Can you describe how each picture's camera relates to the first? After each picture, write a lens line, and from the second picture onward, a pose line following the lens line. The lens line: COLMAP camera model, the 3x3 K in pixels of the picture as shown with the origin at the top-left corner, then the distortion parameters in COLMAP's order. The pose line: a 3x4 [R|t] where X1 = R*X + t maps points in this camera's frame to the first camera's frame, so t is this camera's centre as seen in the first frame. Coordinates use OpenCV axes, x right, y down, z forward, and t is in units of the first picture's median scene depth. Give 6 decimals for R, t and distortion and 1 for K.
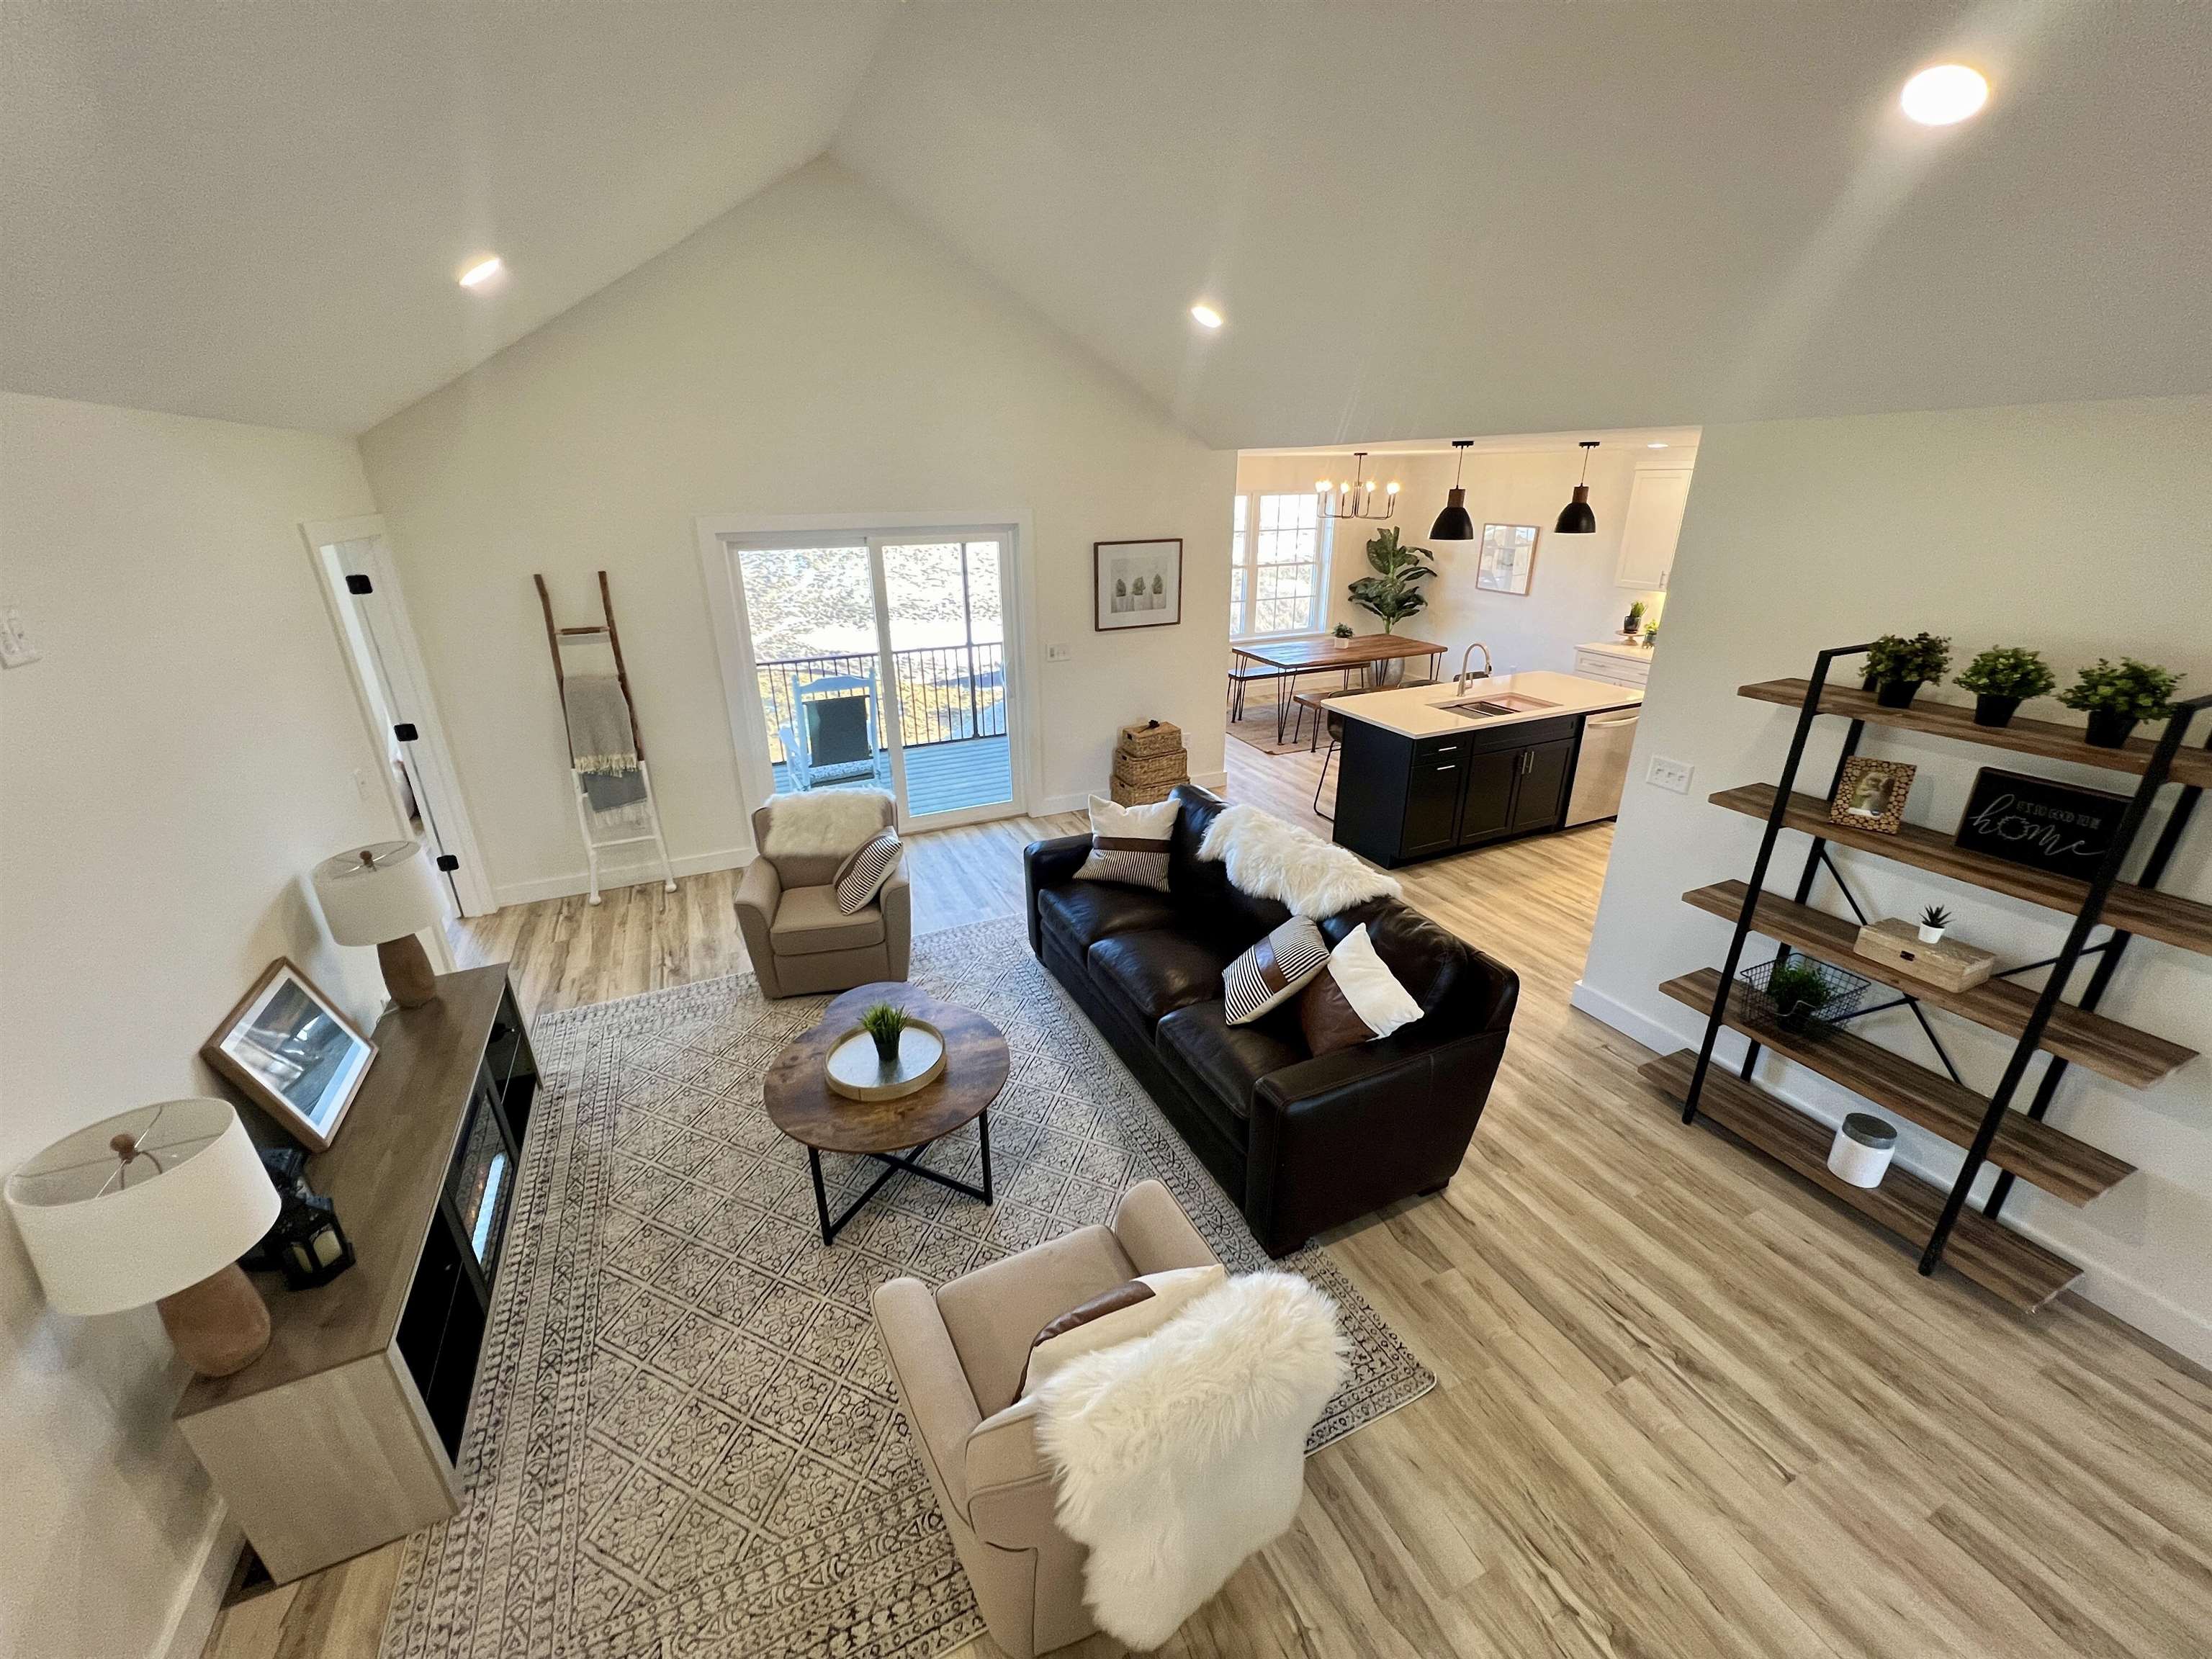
lens RADIAL K [[886.4, 0, 1104.6], [0, 886.4, 830.5], [0, 0, 1]] dist [0.001632, 0.000511]
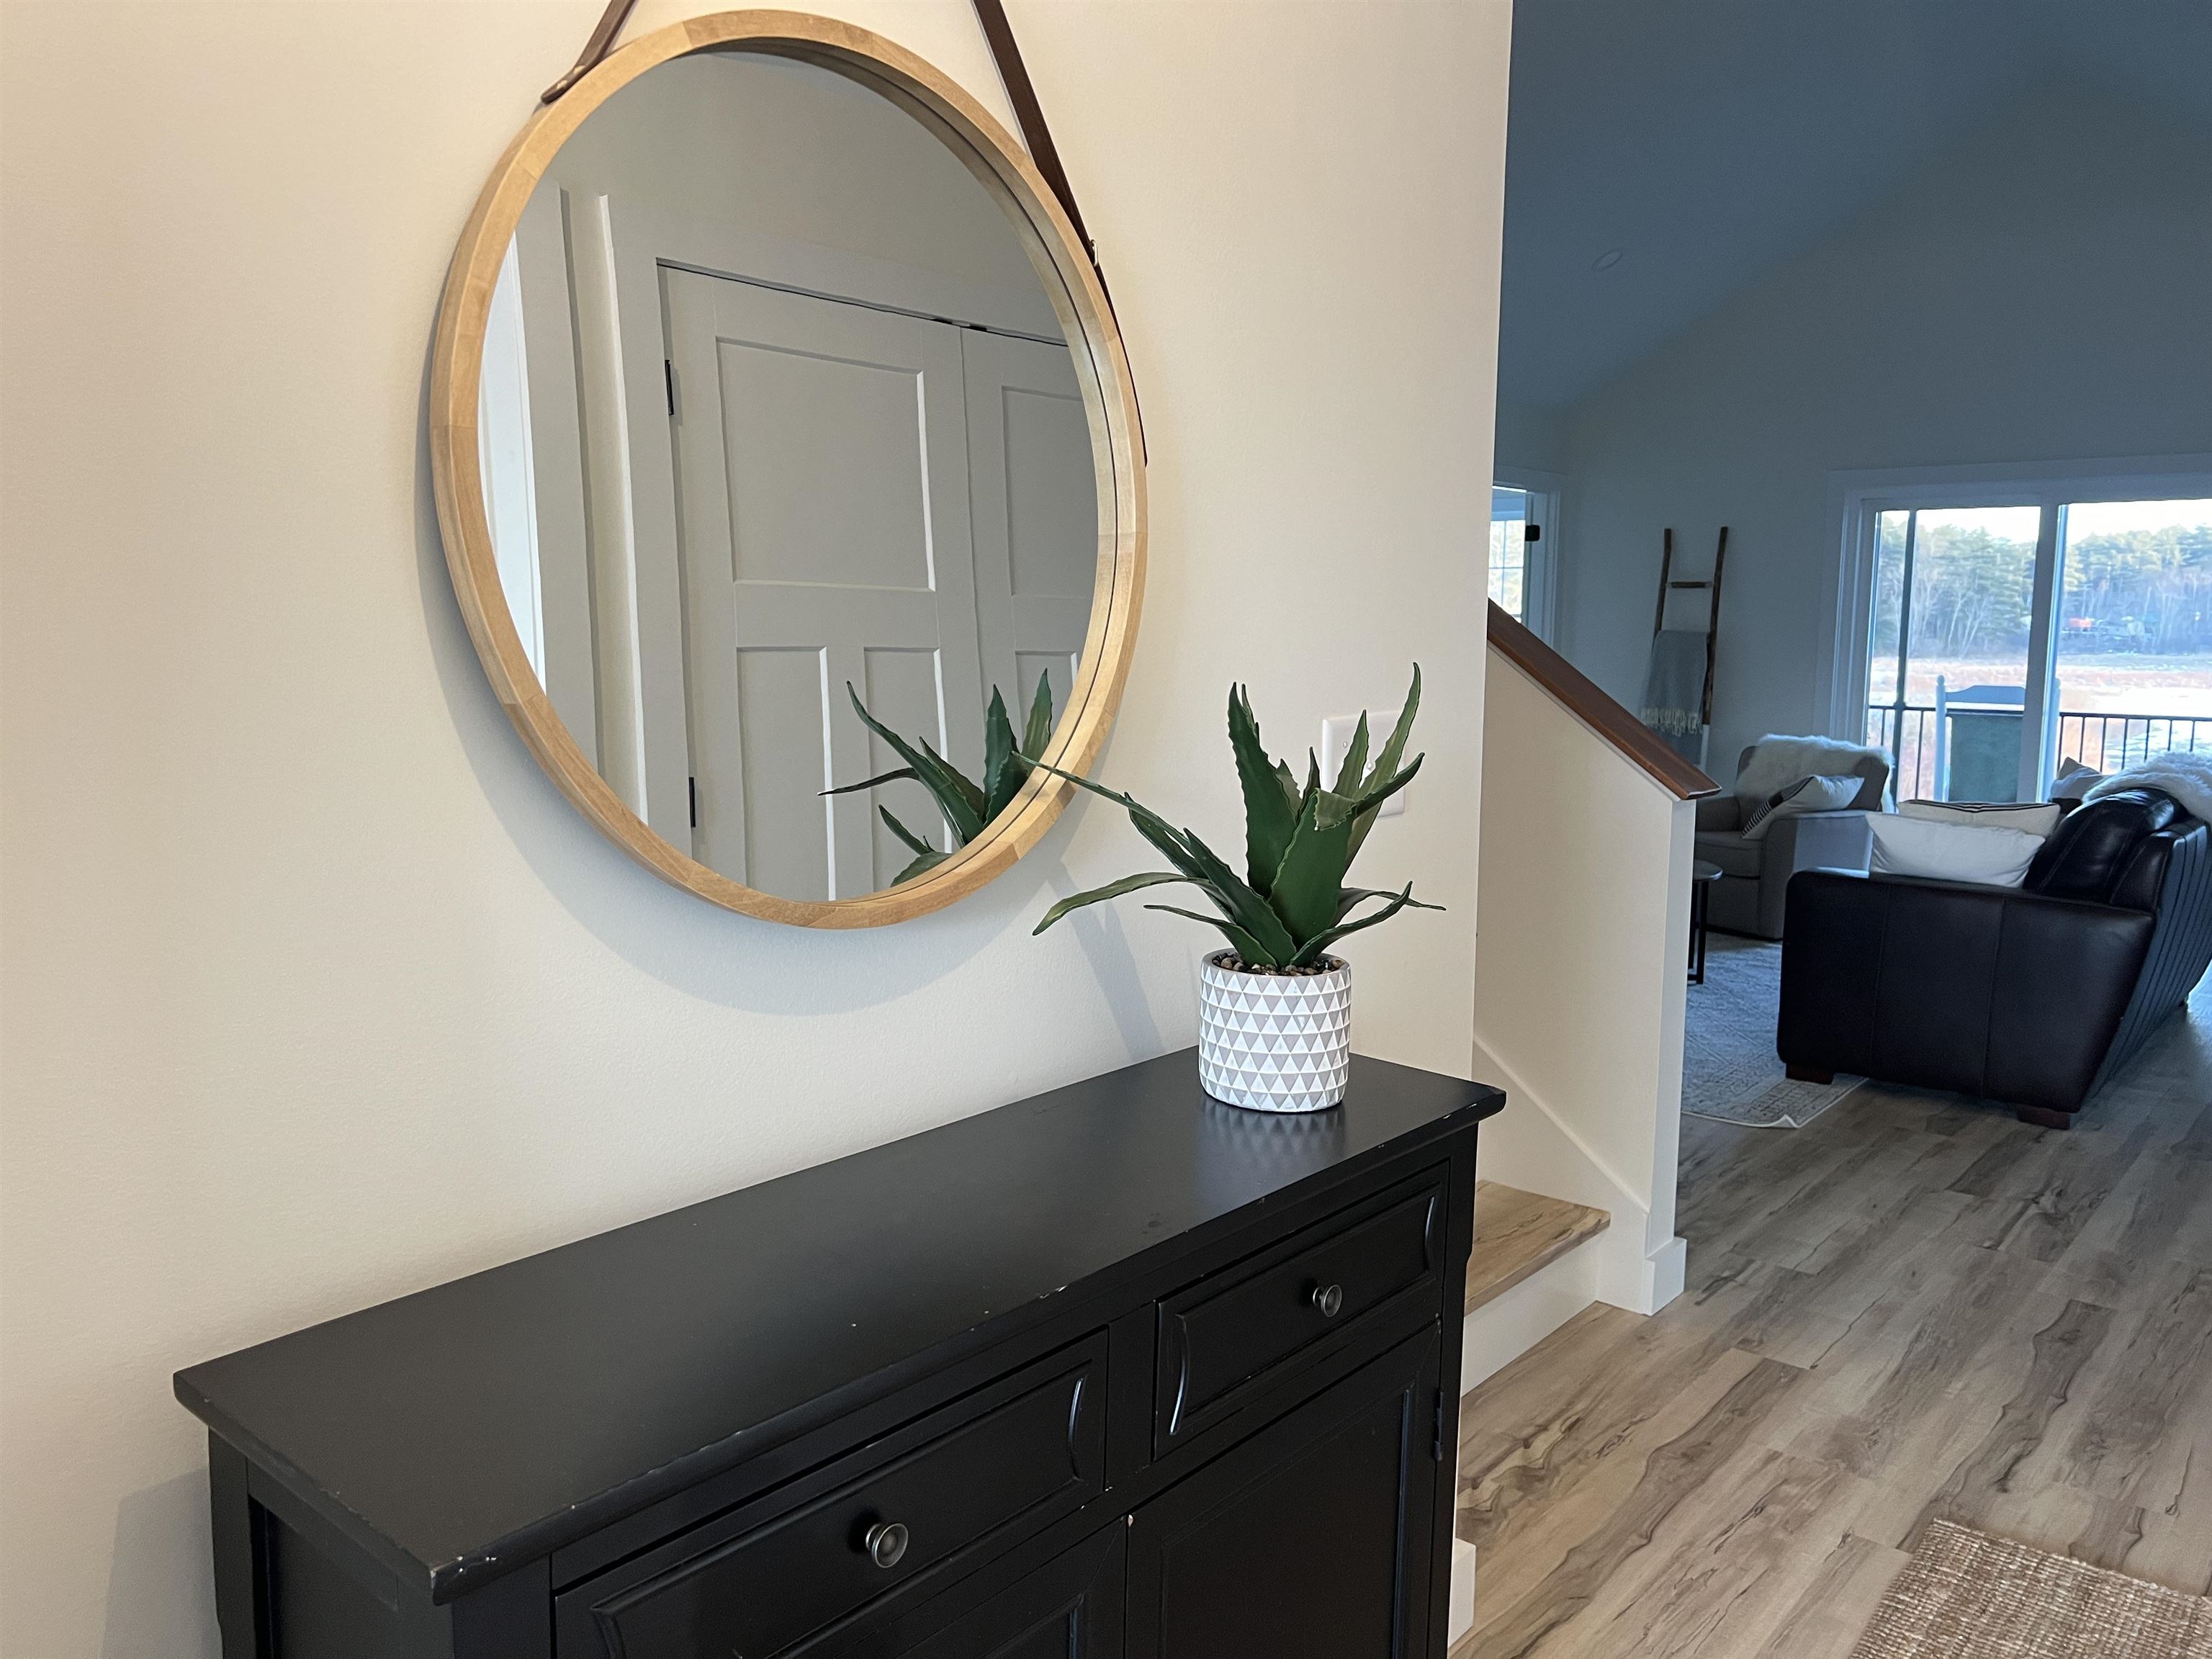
lens RADIAL K [[1664.8, 0, 1105.0], [0, 1664.8, 835.1], [0, 0, 1]] dist [0.001843, 0.000453]
pose [[0.430324, 0.129298, -0.893366, 0.788034], [-0.341056, 0.939617, -0.028290, 0.297758], [0.835765, 0.316862, 0.448437, -0.265259]]
